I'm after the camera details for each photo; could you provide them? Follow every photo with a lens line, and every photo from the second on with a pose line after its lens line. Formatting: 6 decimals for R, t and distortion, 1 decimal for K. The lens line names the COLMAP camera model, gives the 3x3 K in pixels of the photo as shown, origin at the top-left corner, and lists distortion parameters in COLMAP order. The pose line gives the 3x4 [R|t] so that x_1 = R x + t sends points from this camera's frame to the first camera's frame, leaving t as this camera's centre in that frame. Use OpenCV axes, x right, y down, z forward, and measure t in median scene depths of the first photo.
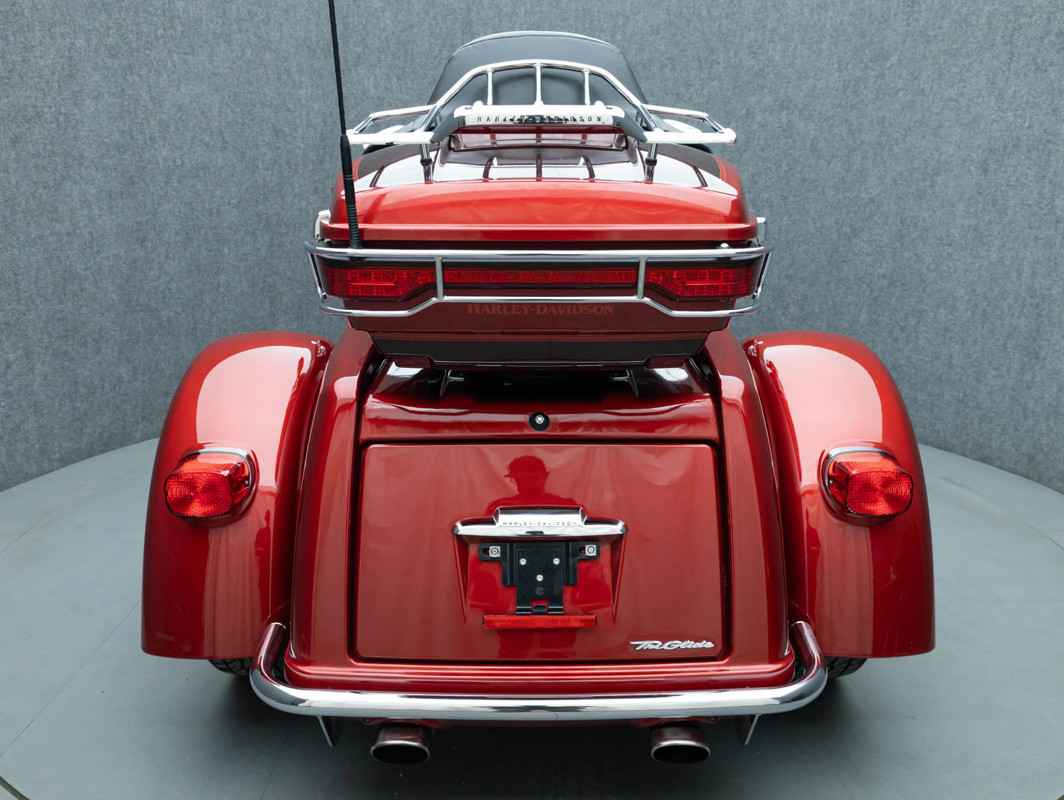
lens RADIAL K [[970.4, 0, 531.5], [0, 970.4, 435.2], [0, 0, 1]] dist [0.010855, 0.028392]
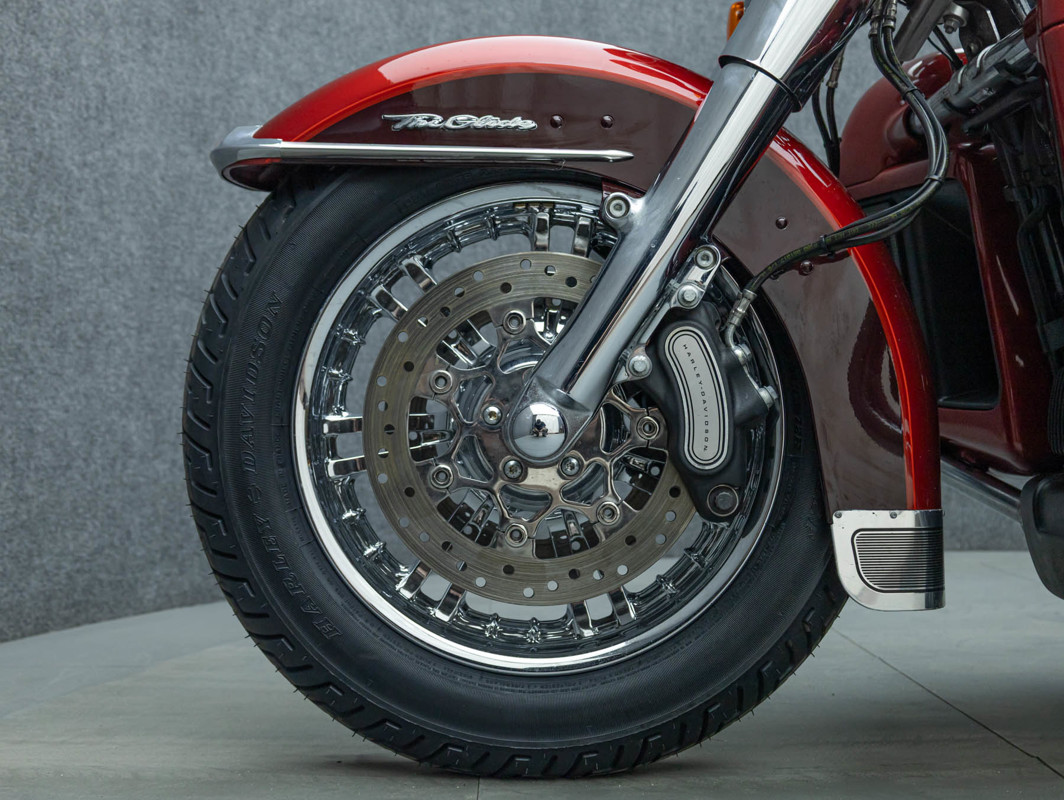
lens RADIAL K [[1340.9, 0, 531.2], [0, 1340.9, 400.2], [0, 0, 1]] dist [0.040450, 0.000000]
pose [[0.999579, -0.013693, 0.025570, -0.265274], [0.020652, 0.954985, -0.295935, 0.095409], [-0.020367, 0.296339, 0.954866, 0.446182]]
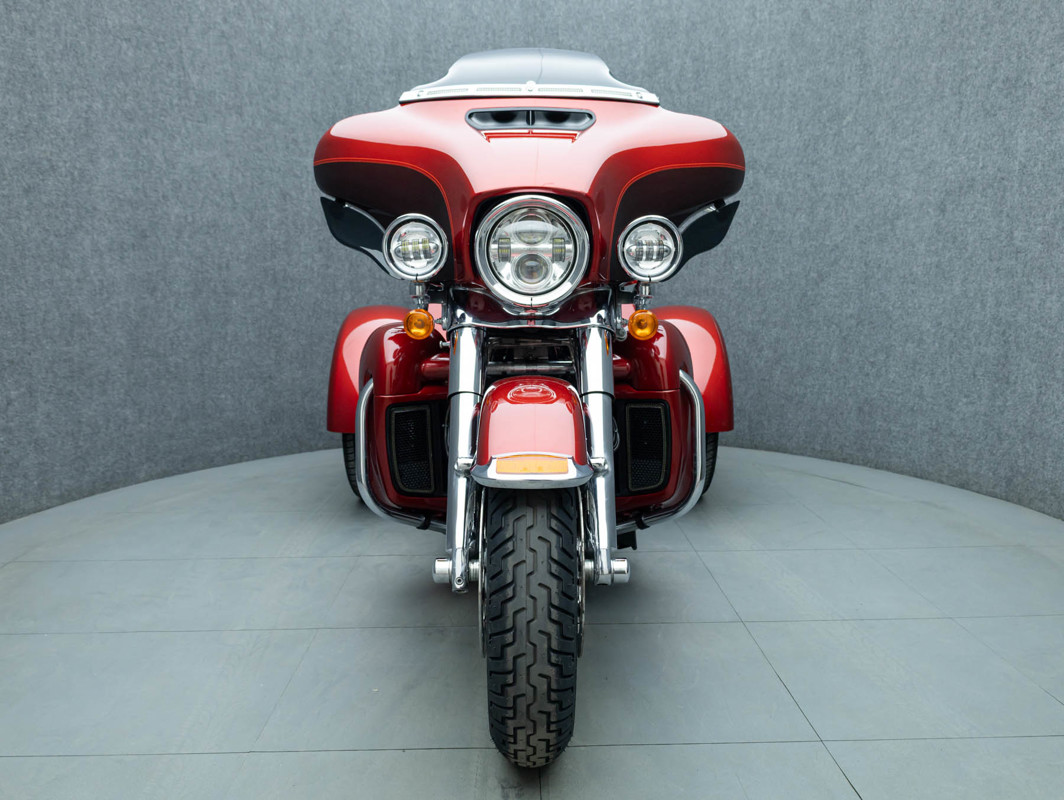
lens RADIAL K [[855.5, 0, 532.3], [0, 855.5, 405.5], [0, 0, 1]] dist [0.032797, 0.018241]
pose [[0.999912, -0.013200, -0.001294, 0.014213], [0.012936, 0.992129, -0.124552, 0.047158], [0.002927, 0.124524, 0.992212, 0.082547]]
